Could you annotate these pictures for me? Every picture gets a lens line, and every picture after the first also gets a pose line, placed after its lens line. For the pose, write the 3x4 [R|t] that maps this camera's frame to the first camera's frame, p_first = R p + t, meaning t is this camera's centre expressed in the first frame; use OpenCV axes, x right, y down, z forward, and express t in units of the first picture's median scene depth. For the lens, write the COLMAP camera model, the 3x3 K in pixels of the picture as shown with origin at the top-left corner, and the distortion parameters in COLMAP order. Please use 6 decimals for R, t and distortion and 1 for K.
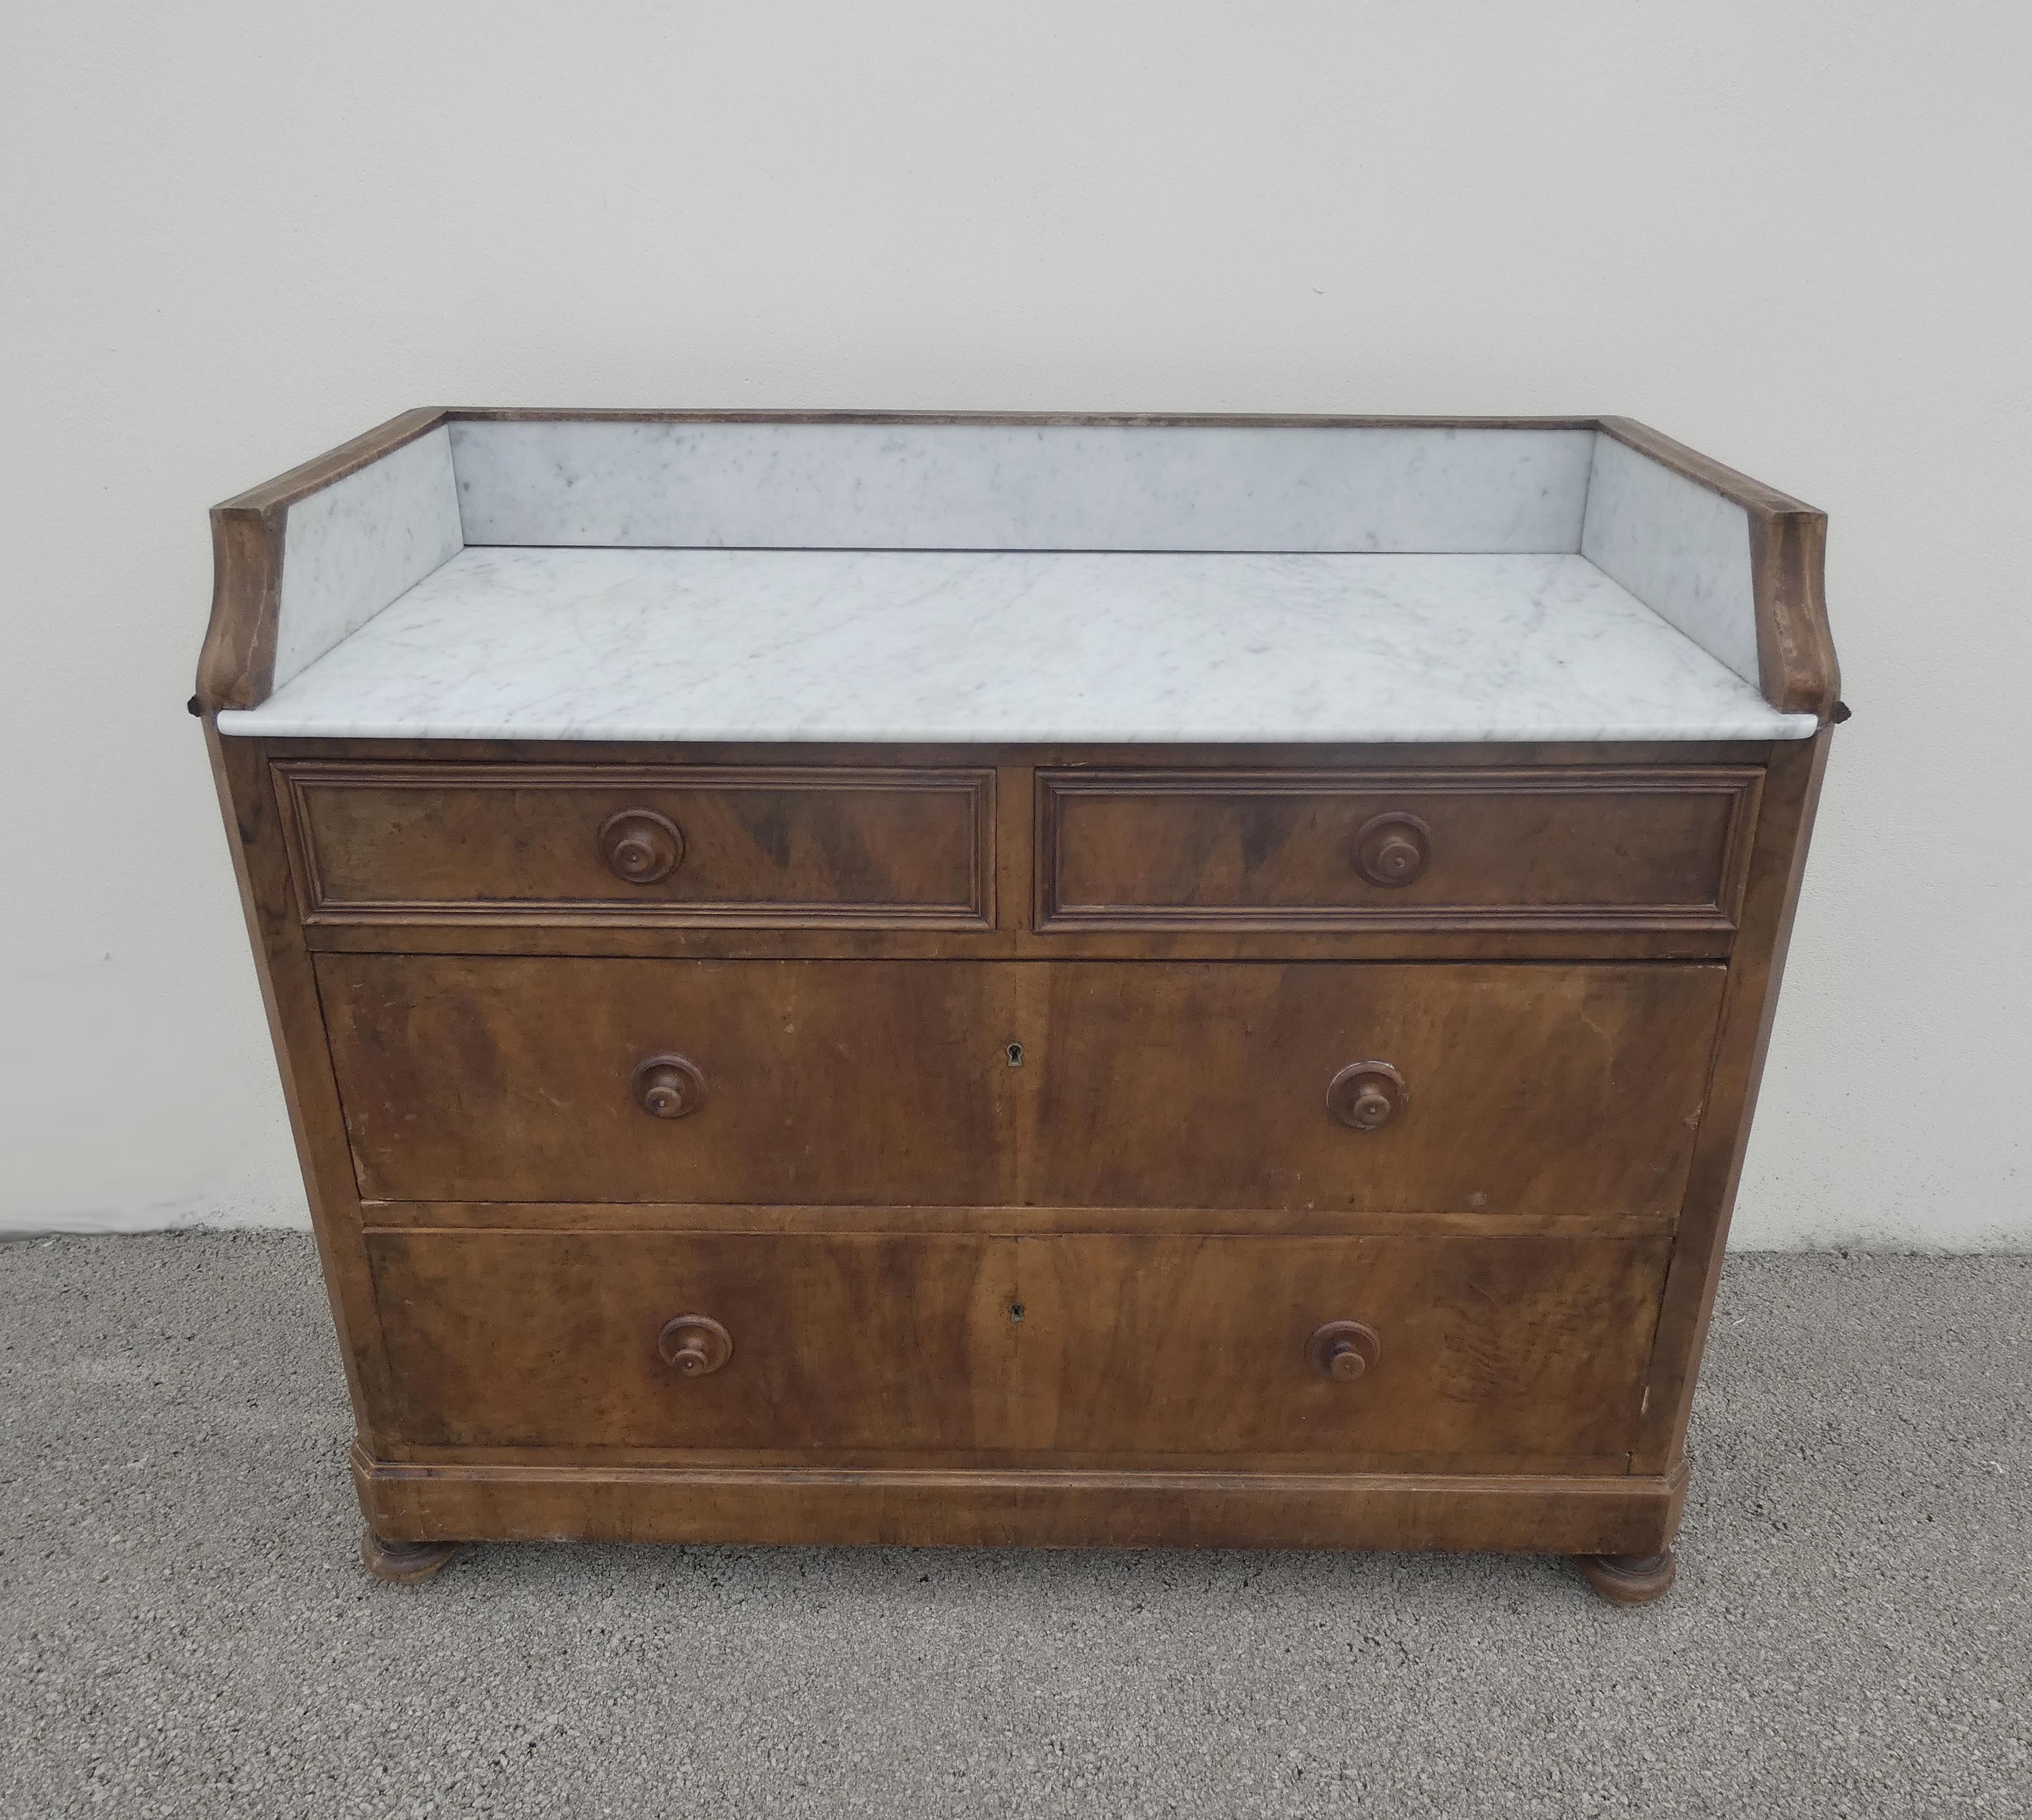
lens RADIAL K [[1642.9, 0, 1020.2], [0, 1642.9, 847.6], [0, 0, 1]] dist [-0.005857, 0.004253]
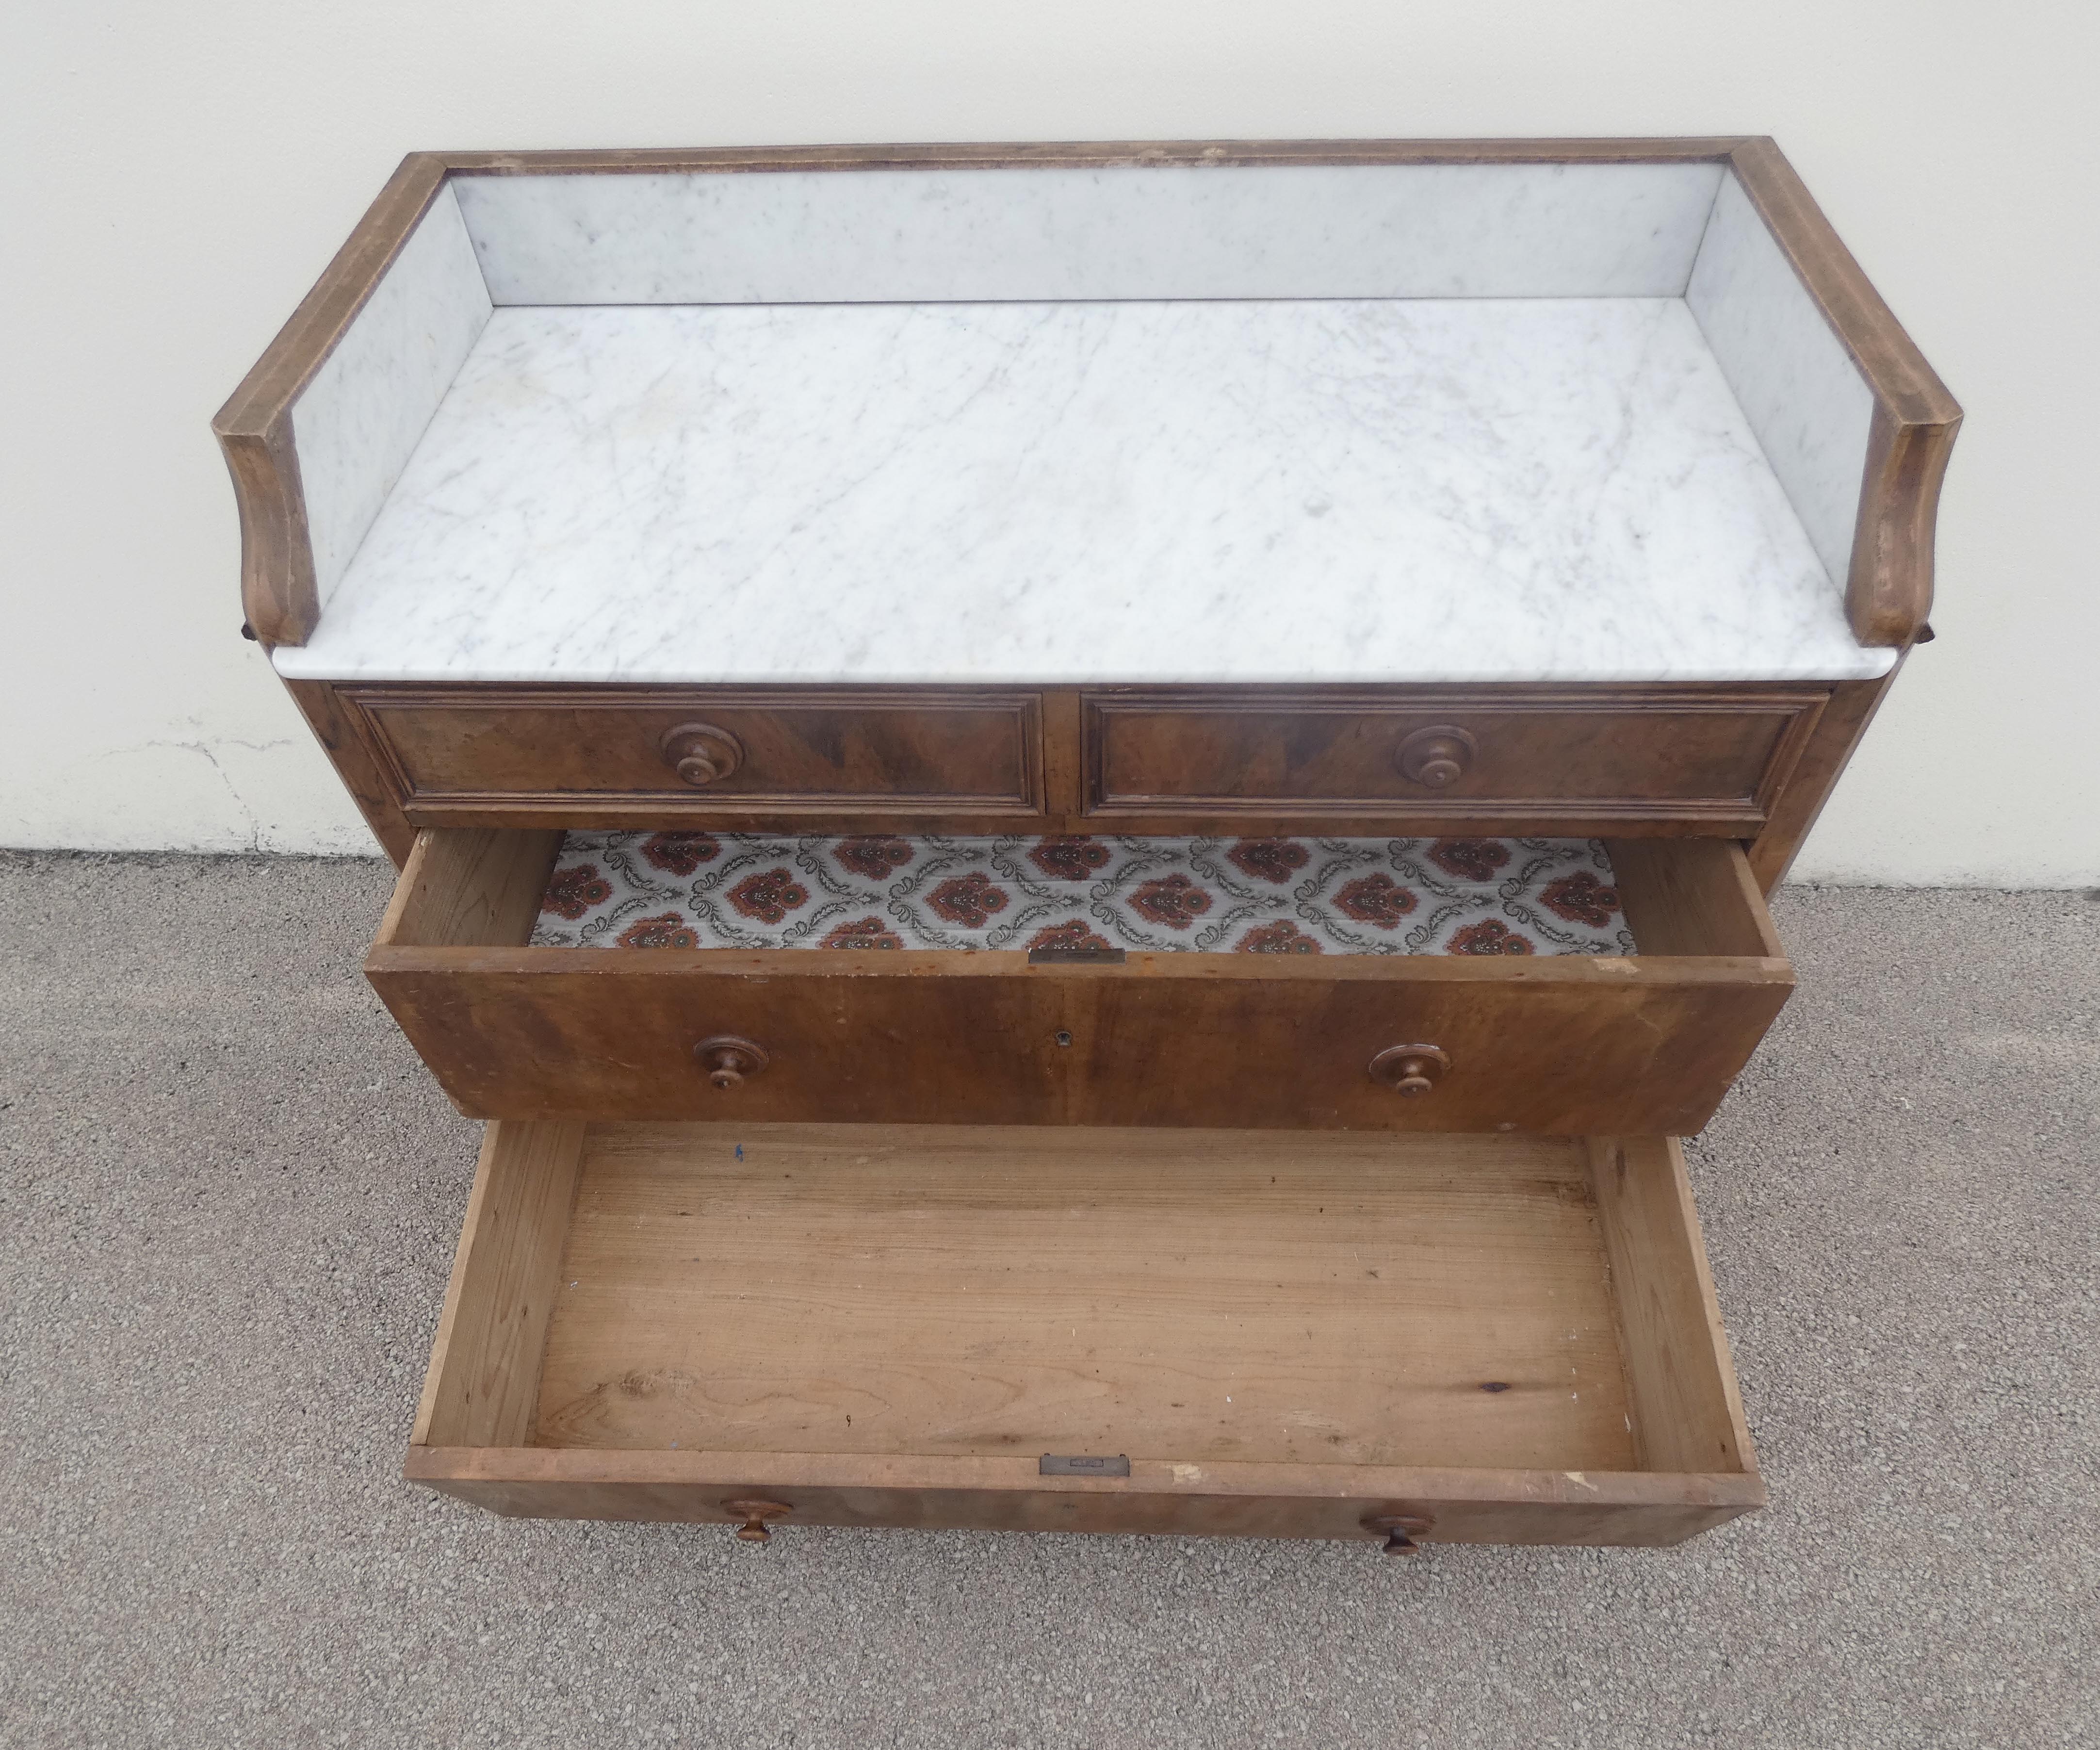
lens RADIAL K [[1421.2, 0, 1038.0], [0, 1421.2, 879.3], [0, 0, 1]] dist [-0.006442, 0.000595]
pose [[0.998836, 0.002188, -0.048183, 0.021201], [0.019223, 0.898142, 0.439285, -0.281022], [0.044236, -0.439700, 0.897055, 0.149560]]
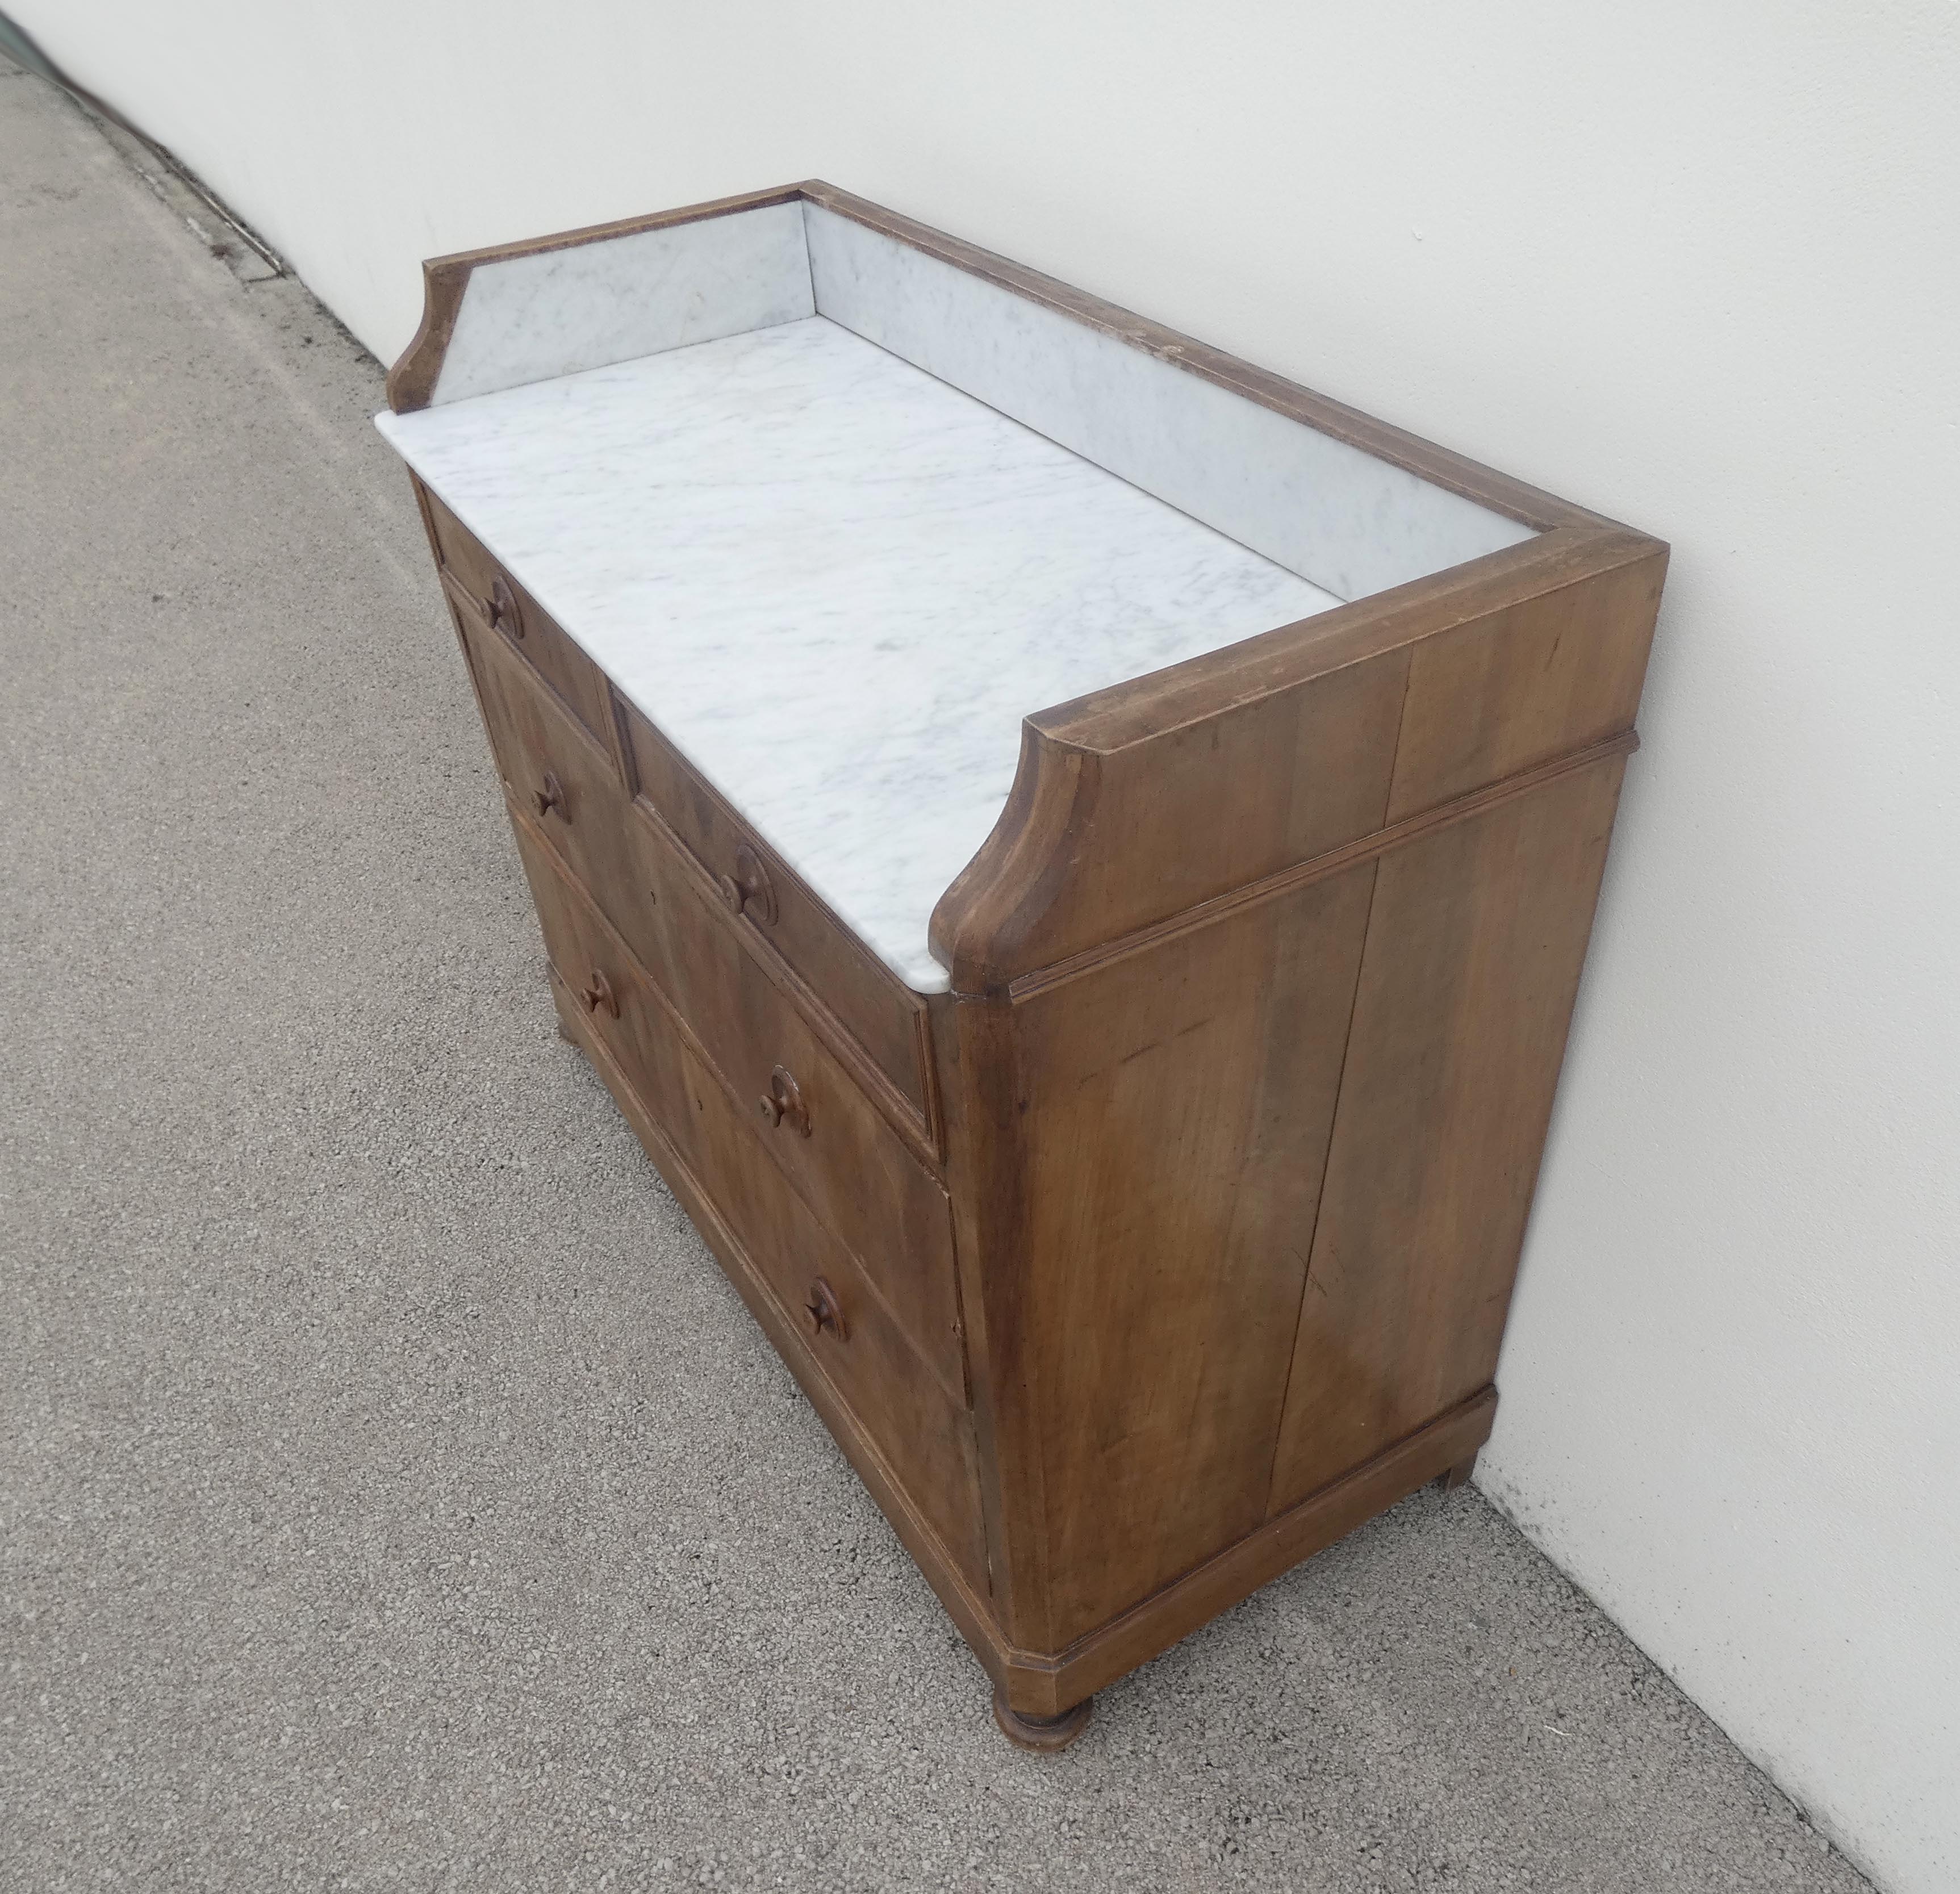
lens RADIAL K [[1664.8, 0, 1025.9], [0, 1664.8, 1016.0], [0, 0, 1]] dist [-0.008562, 0.011018]
pose [[0.539379, 0.520160, -0.662196, 0.885106], [-0.301672, 0.853565, 0.424760, -0.351394], [0.786170, -0.029341, 0.617313, 0.450030]]
